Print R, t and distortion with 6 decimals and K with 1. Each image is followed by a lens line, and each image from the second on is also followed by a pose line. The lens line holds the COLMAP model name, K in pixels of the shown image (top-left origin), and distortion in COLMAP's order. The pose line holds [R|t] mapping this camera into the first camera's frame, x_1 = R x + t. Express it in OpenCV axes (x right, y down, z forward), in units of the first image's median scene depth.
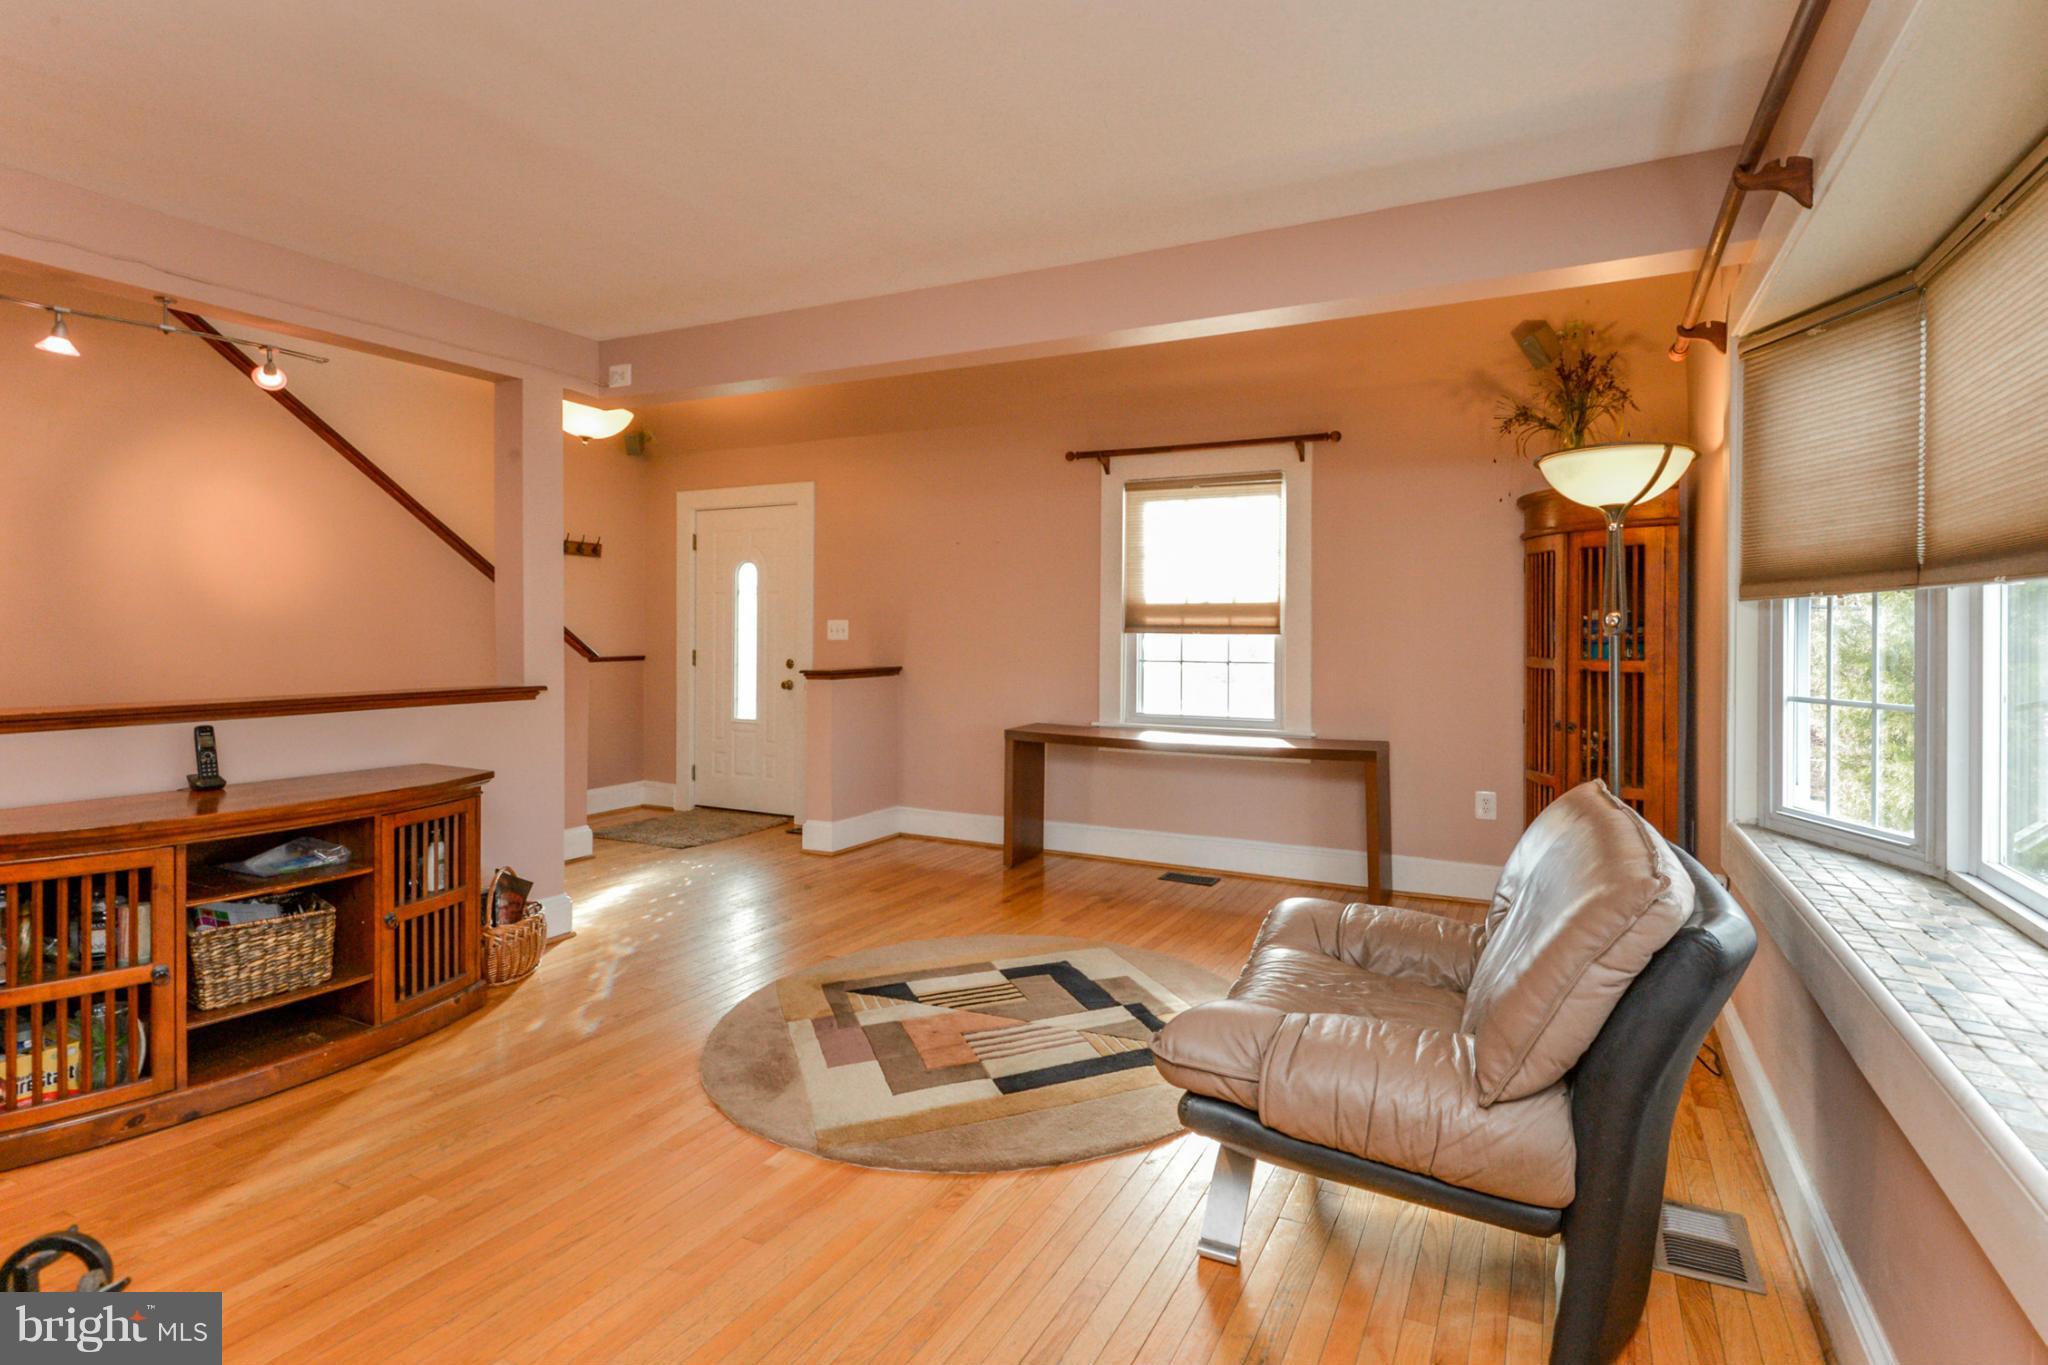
lens RADIAL K [[1036.7, 0, 1024.7], [0, 1036.7, 639.4], [0, 0, 1]] dist [-0.001032, -0.000210]
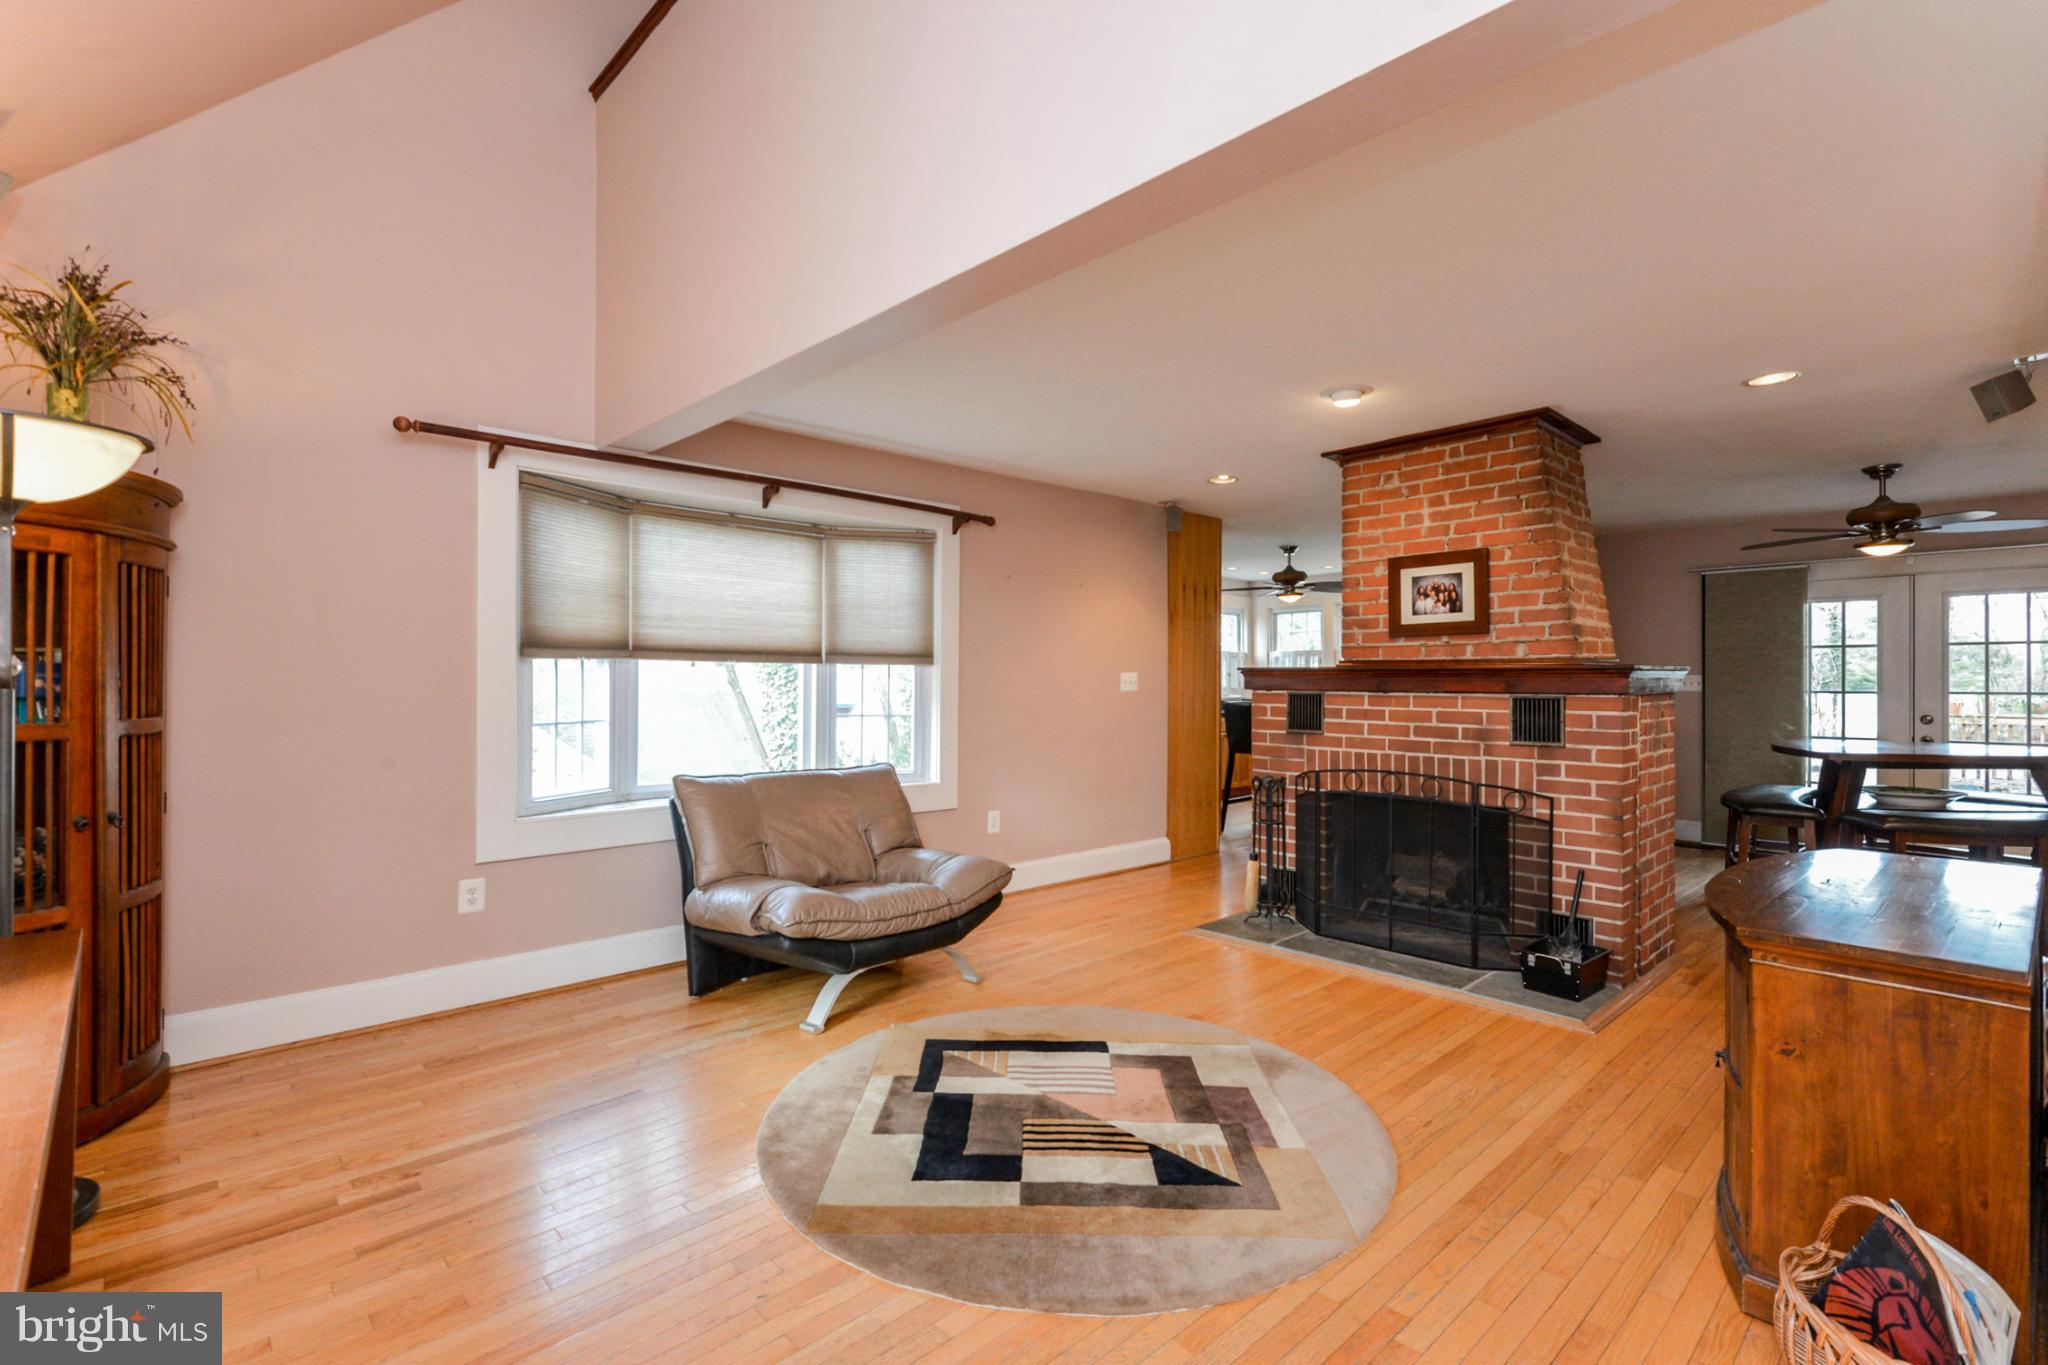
lens RADIAL K [[951.6, 0, 1020.5], [0, 951.6, 666.4], [0, 0, 1]] dist [-0.003173, -0.000755]
pose [[-0.943358, 0.003126, 0.331761, -0.261316], [0.001796, 0.999989, -0.004314, -0.023544], [-0.331771, -0.003474, -0.943354, 1.775644]]
